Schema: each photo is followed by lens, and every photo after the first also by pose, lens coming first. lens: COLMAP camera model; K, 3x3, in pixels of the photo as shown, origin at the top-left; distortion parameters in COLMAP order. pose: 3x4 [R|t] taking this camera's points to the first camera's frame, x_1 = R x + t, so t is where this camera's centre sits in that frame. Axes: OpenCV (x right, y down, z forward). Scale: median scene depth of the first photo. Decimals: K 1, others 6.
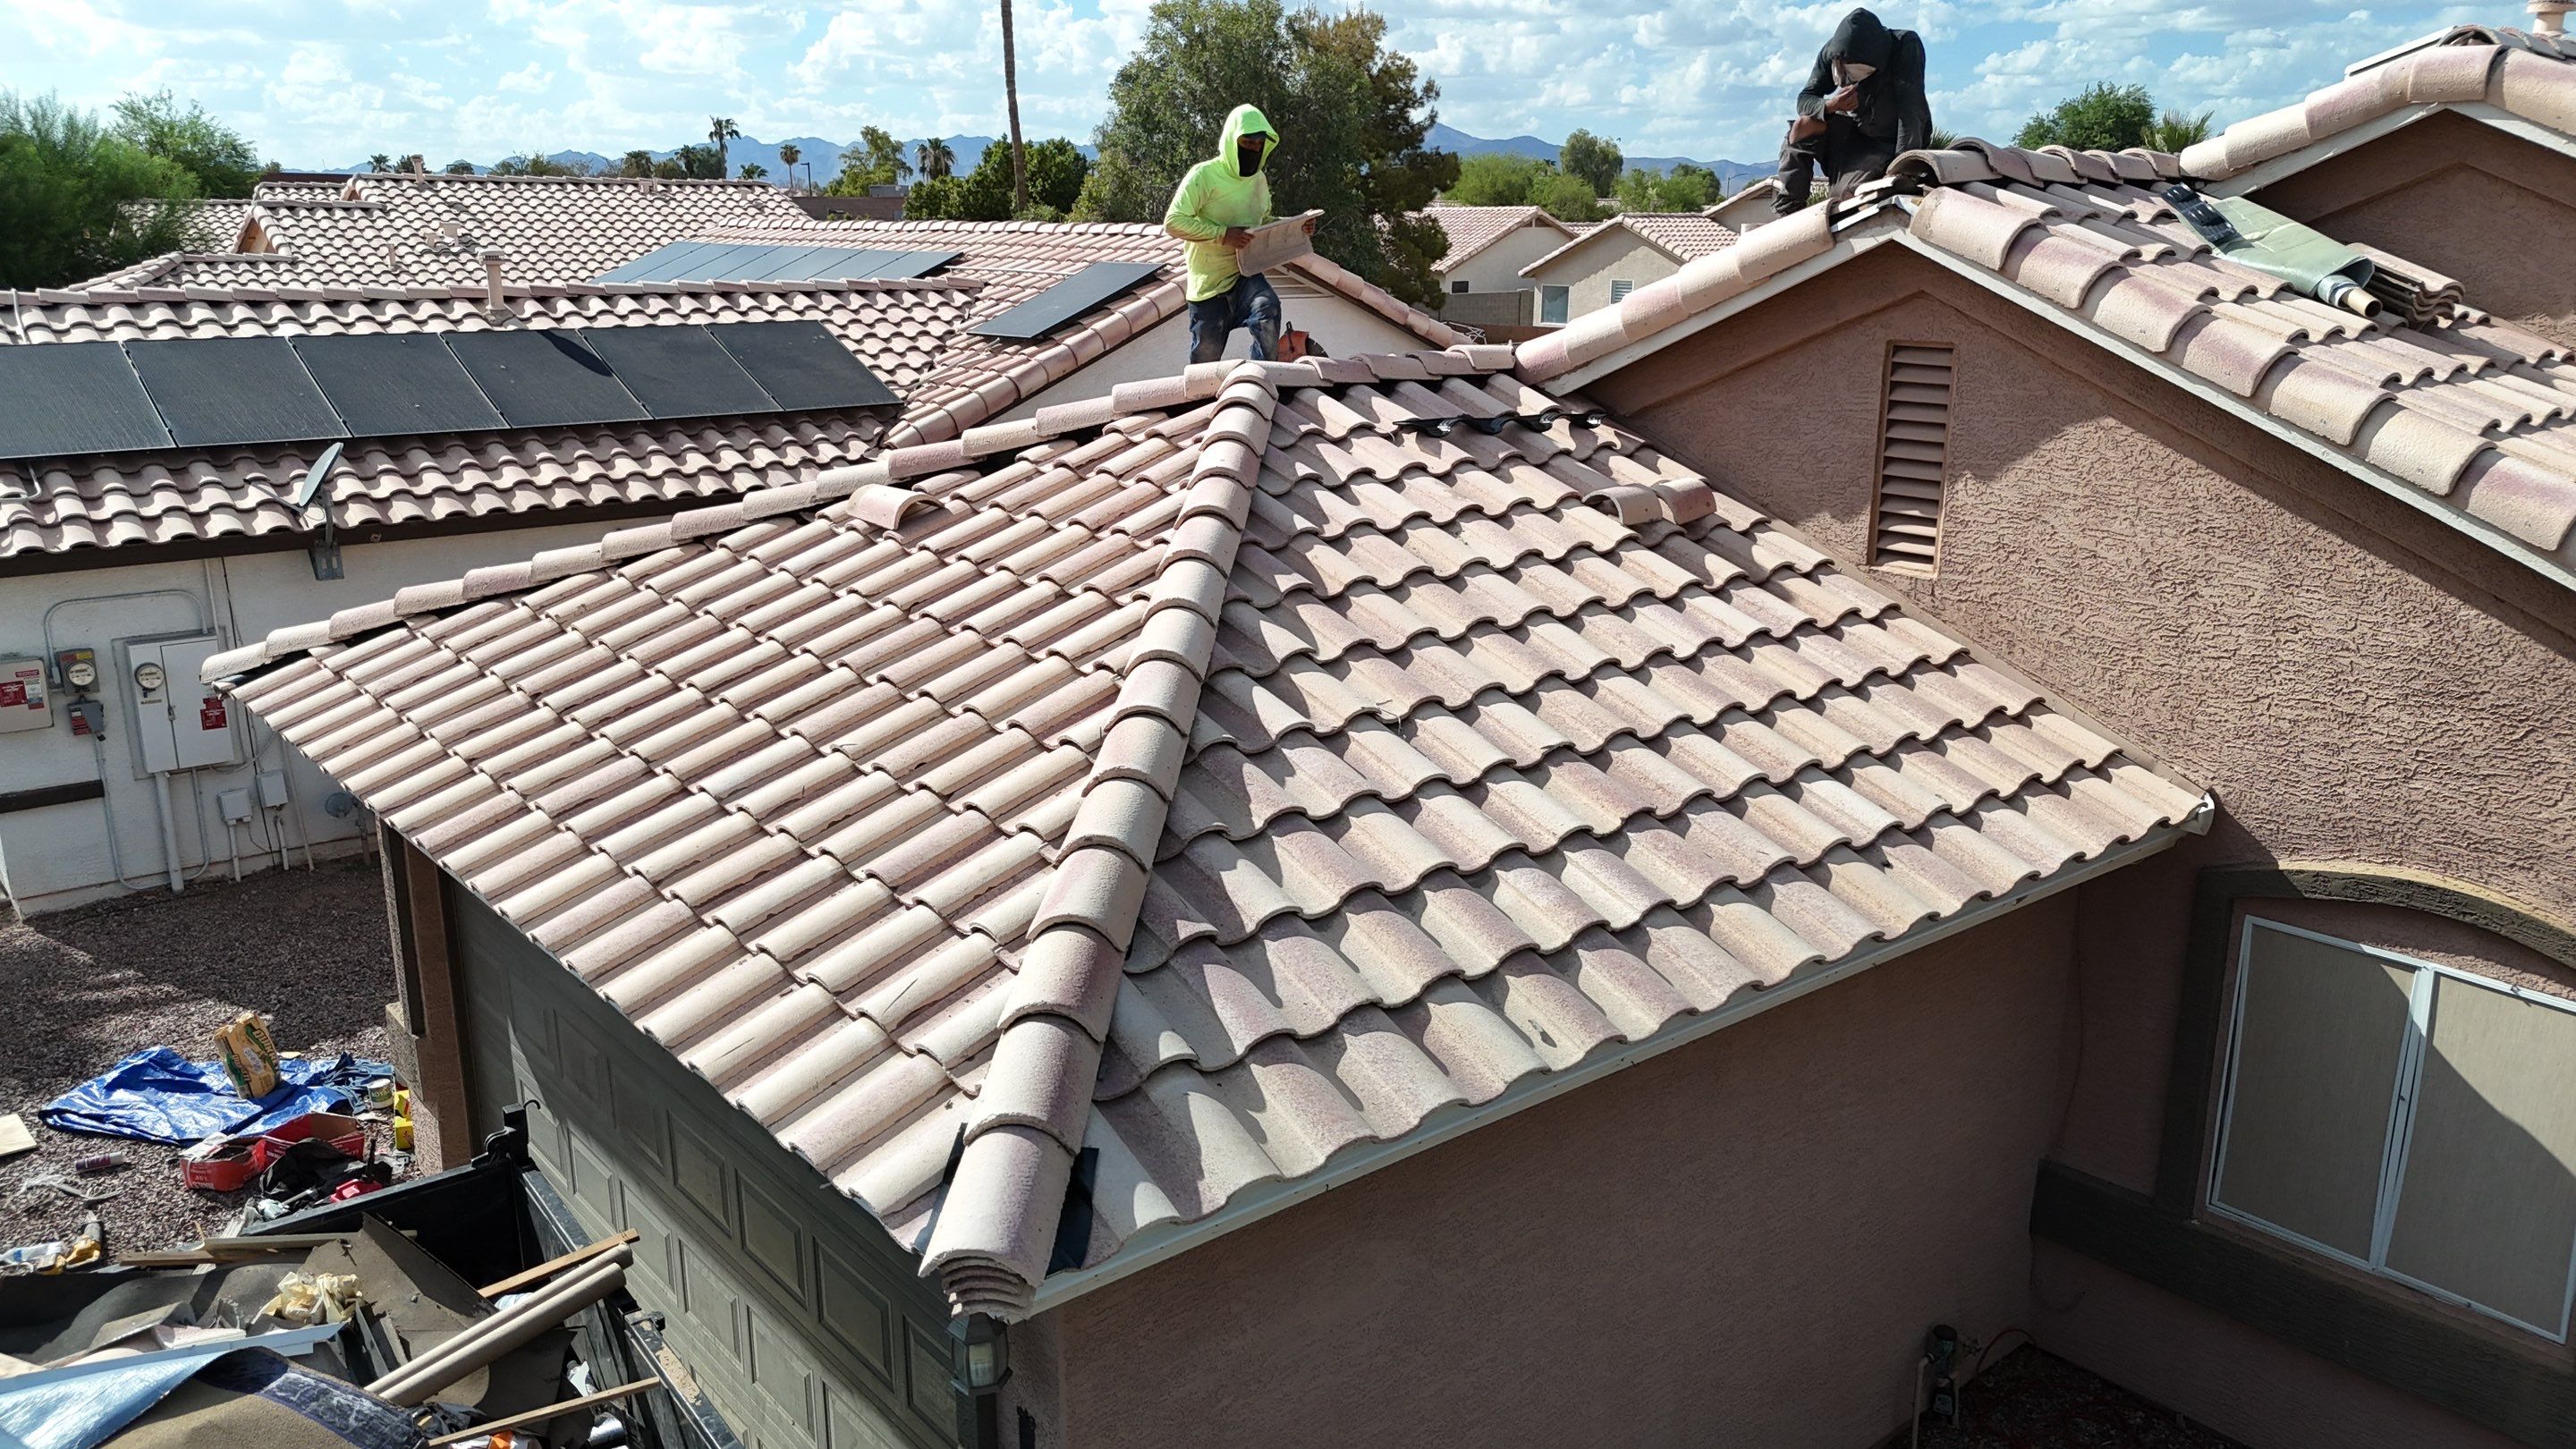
lens RADIAL K [[1896.7, 0, 1288.3], [0, 1896.7, 735.8], [0, 0, 1]] dist [0.060850, -0.063016]
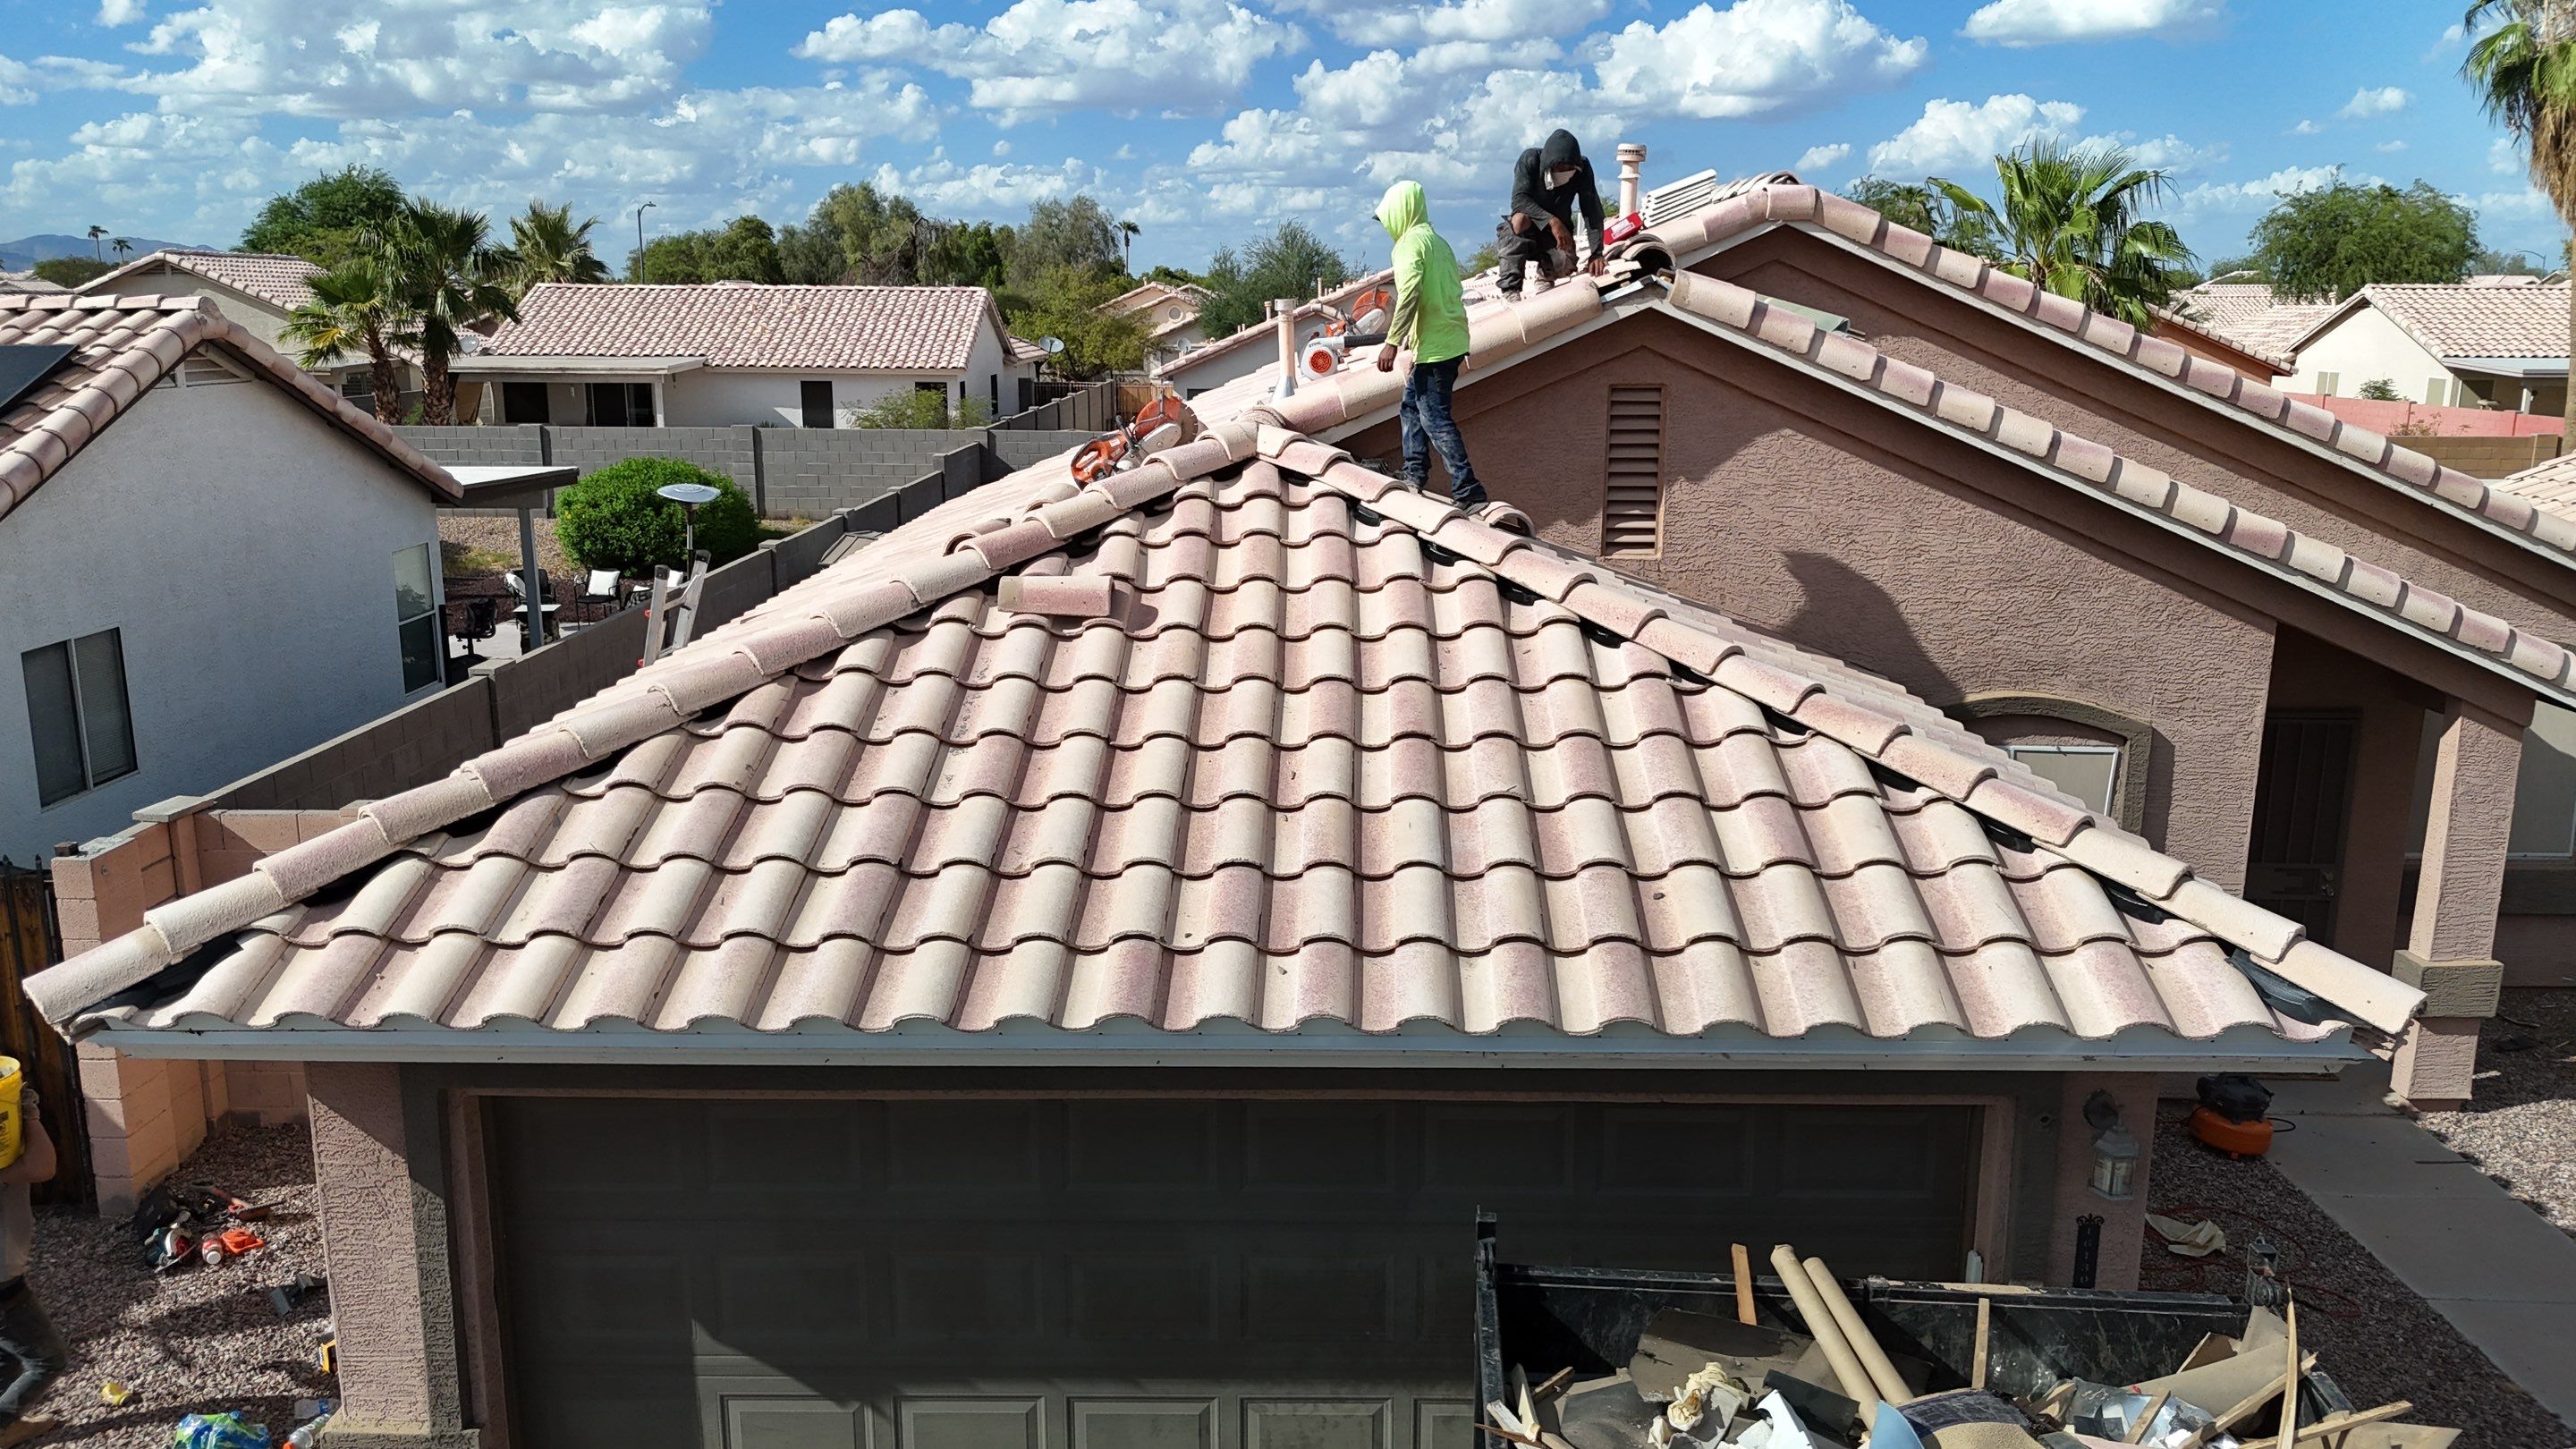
lens RADIAL K [[1896.7, 0, 1289.0], [0, 1896.7, 732.5], [0, 0, 1]] dist [0.060850, -0.063016]
pose [[0.644697, -0.167781, 0.745799, -0.843077], [0.199179, 0.978786, 0.048017, -0.077664], [-0.738034, 0.117591, 0.664439, 0.314488]]
